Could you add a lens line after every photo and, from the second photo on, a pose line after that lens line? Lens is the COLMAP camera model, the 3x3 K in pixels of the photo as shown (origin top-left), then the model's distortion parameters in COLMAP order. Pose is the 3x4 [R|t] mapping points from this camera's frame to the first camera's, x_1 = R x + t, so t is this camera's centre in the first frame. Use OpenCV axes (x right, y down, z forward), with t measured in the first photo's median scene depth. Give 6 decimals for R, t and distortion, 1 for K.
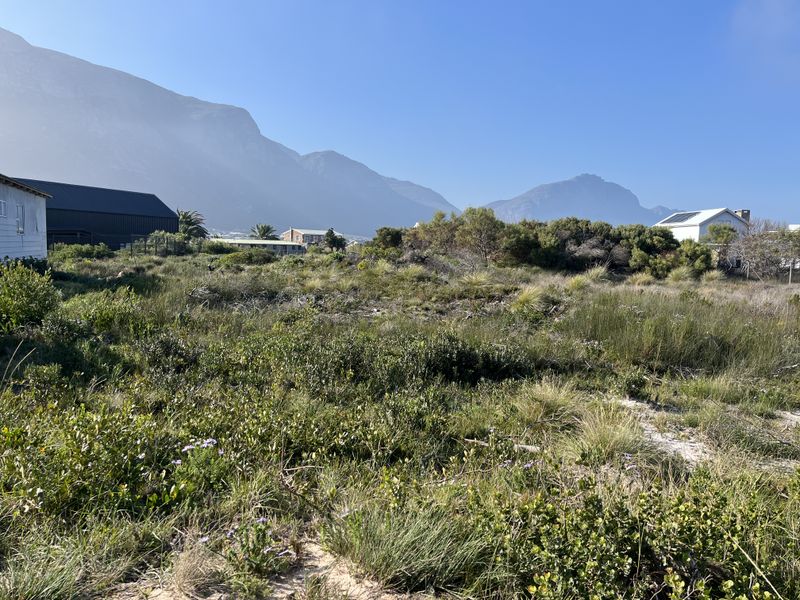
lens RADIAL K [[609.1, 0, 400.0], [0, 609.1, 300.0], [0, 0, 1]] dist [0.079620, -0.101569]
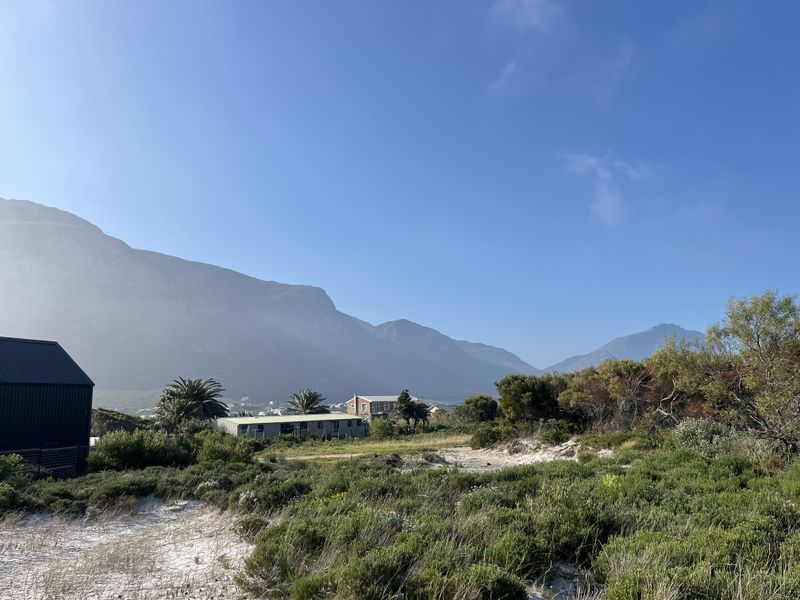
lens RADIAL K [[610.0, 0, 390.9], [0, 610.0, 300.4], [0, 0, 1]] dist [0.079447, -0.109805]
pose [[0.988681, -0.082363, -0.125405, -0.035799], [0.046271, 0.962491, -0.267338, -0.033777], [0.142720, 0.258509, 0.955408, 0.329921]]
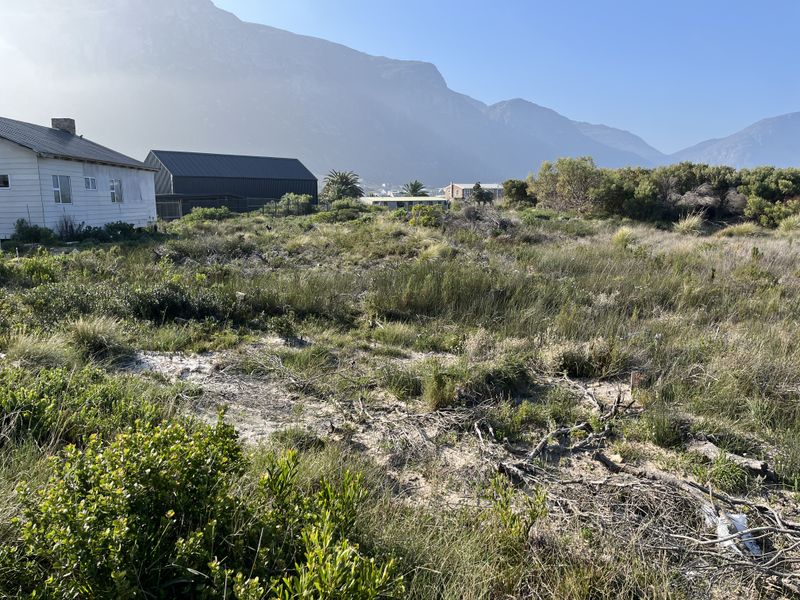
lens RADIAL K [[609.1, 0, 400.0], [0, 609.1, 300.0], [0, 0, 1]] dist [0.079620, -0.101569]
pose [[0.954932, 0.018295, -0.296262, 0.065757], [0.004065, 0.997199, 0.074682, -0.000341], [0.296798, -0.072521, 0.952183, -0.006945]]
